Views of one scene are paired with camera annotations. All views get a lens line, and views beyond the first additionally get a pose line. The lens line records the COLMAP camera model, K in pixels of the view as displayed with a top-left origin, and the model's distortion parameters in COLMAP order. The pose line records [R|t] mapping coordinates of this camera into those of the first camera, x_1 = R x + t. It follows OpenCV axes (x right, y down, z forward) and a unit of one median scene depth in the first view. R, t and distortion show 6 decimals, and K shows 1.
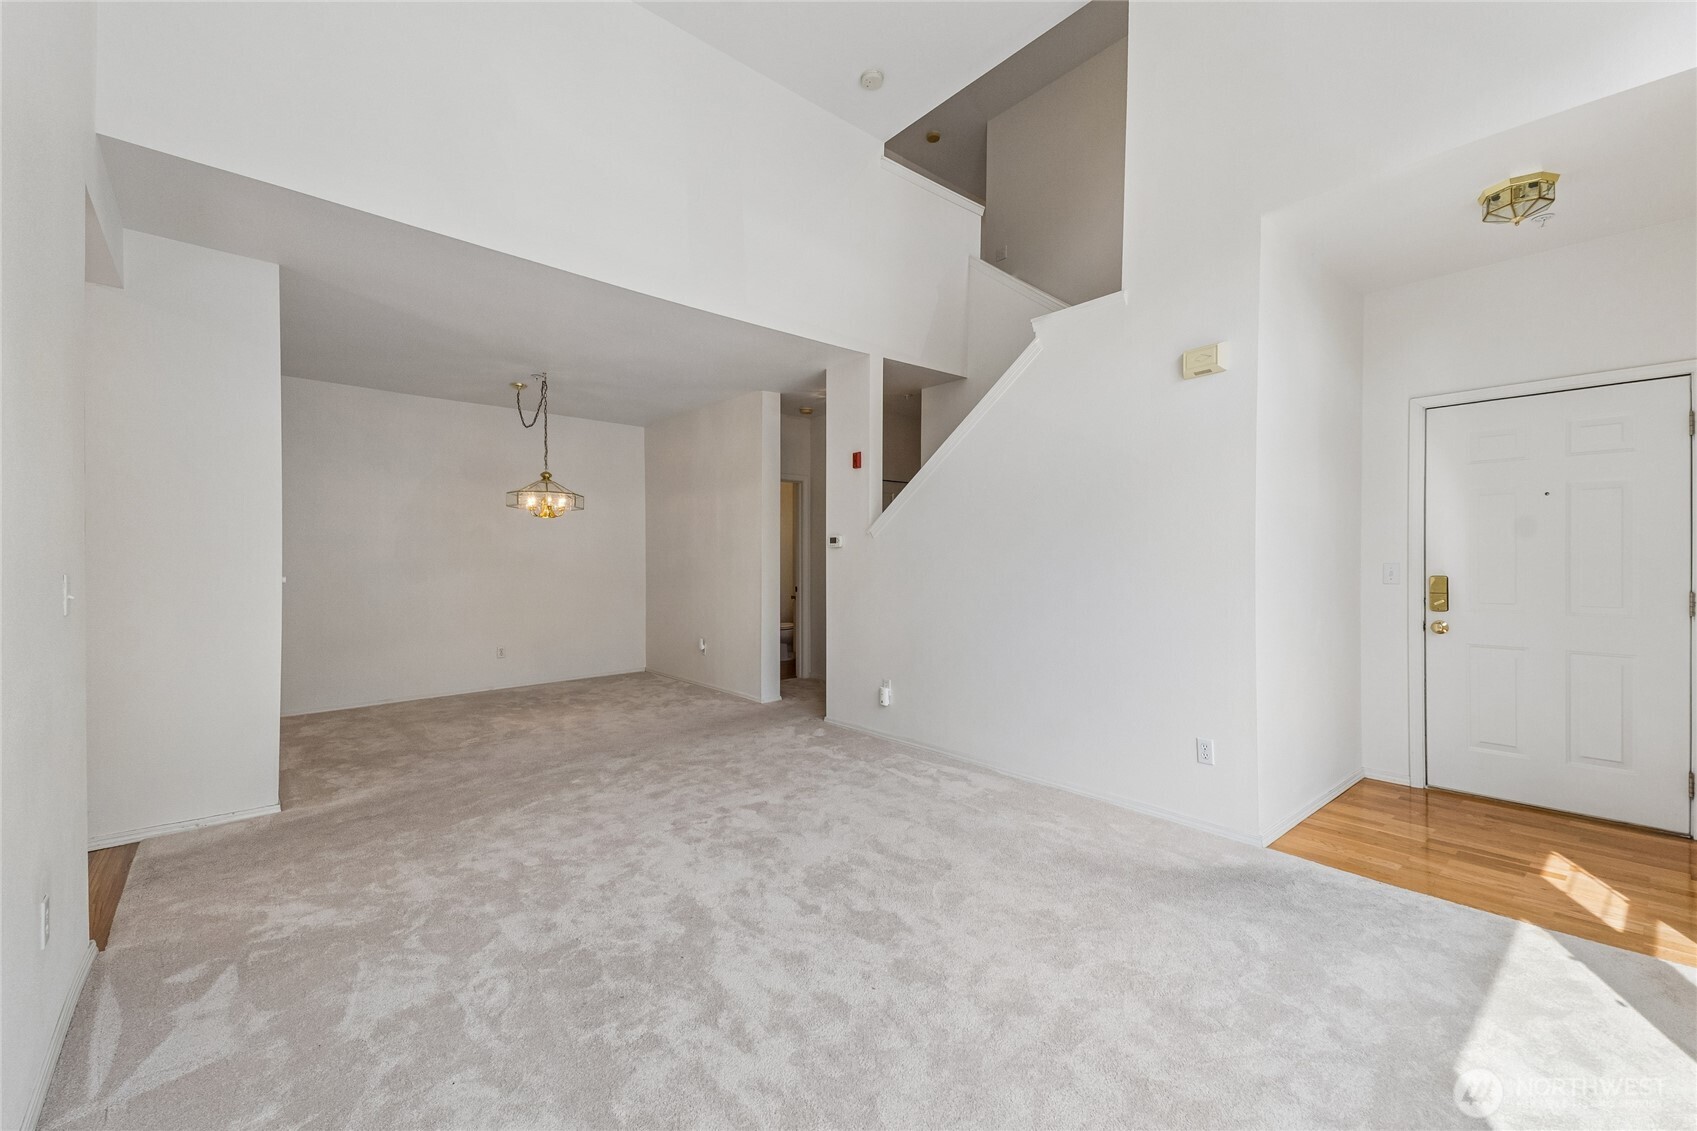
lens RADIAL K [[696.1, 0, 847.5], [0, 696.1, 541.3], [0, 0, 1]] dist [0.101833, -0.028847]
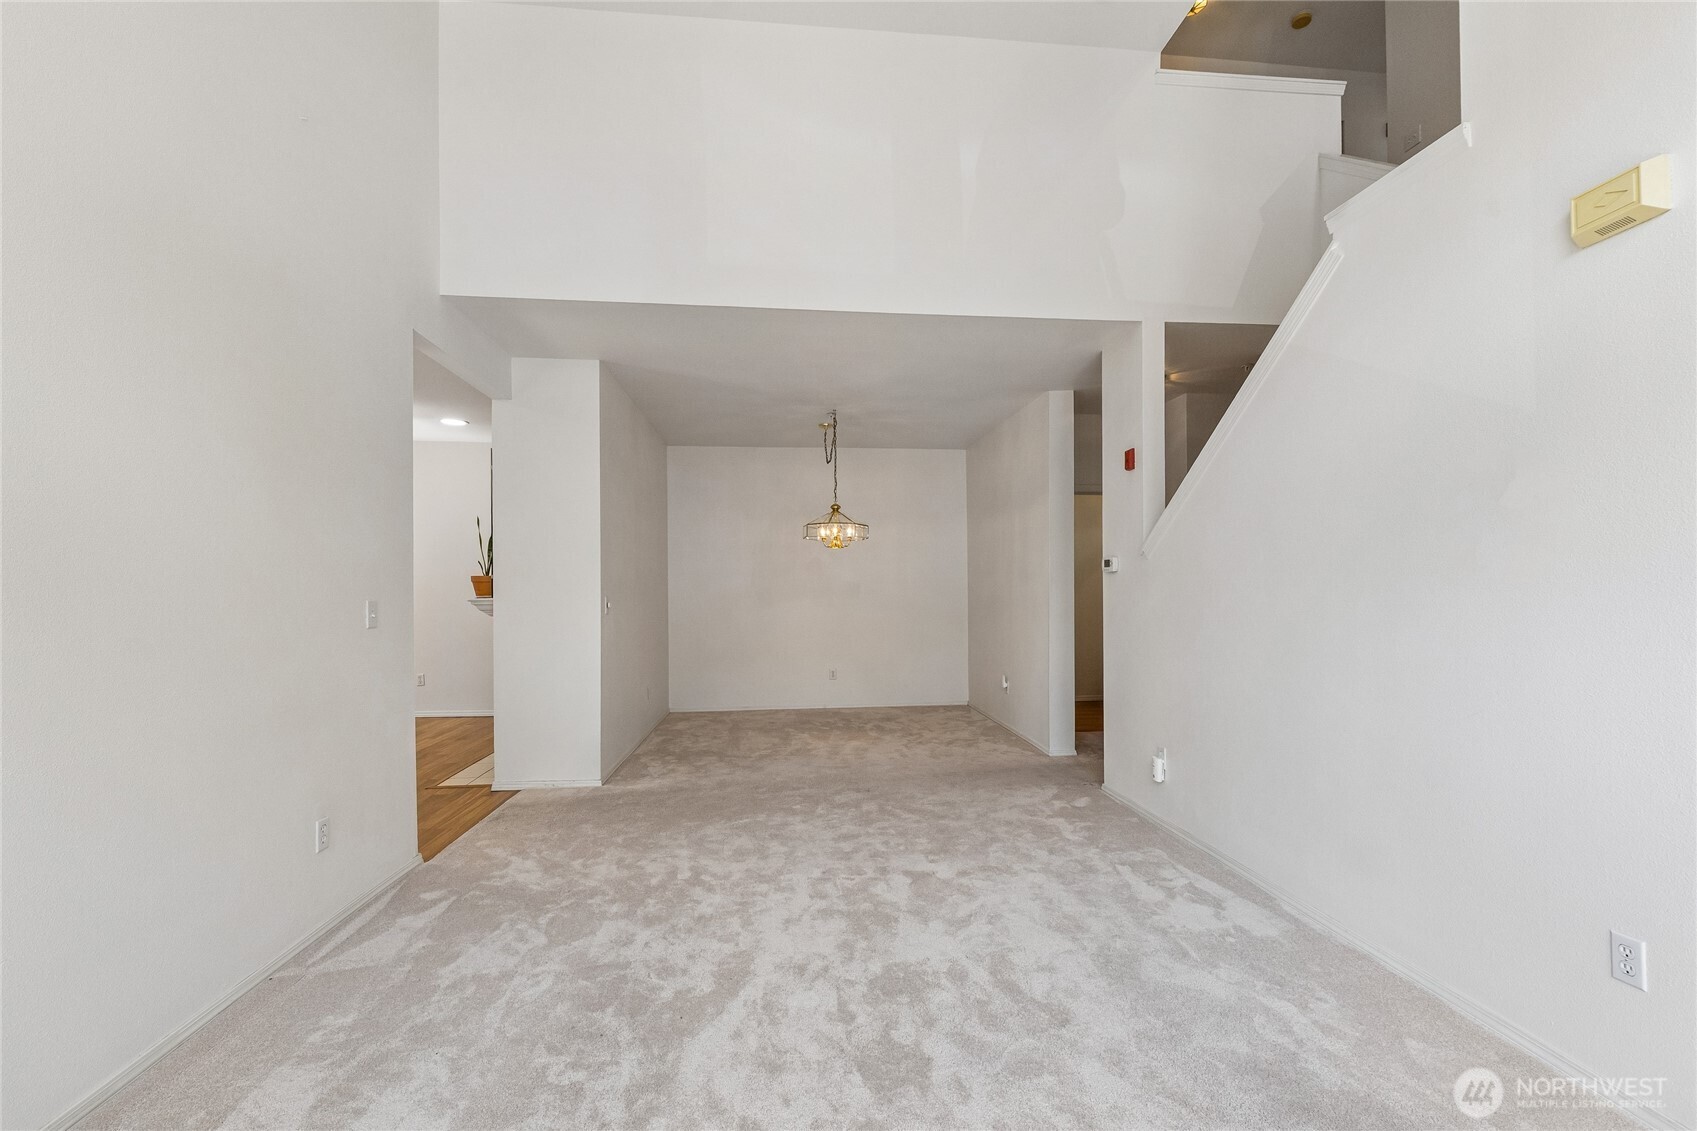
lens RADIAL K [[719.7, 0, 856.9], [0, 719.7, 562.5], [0, 0, 1]] dist [-0.000843, 0.000002]
pose [[0.813867, -0.023452, -0.580577, 0.316641], [0.018784, 0.999725, -0.014051, 0.005634], [0.580747, 0.000530, 0.814084, 0.235914]]
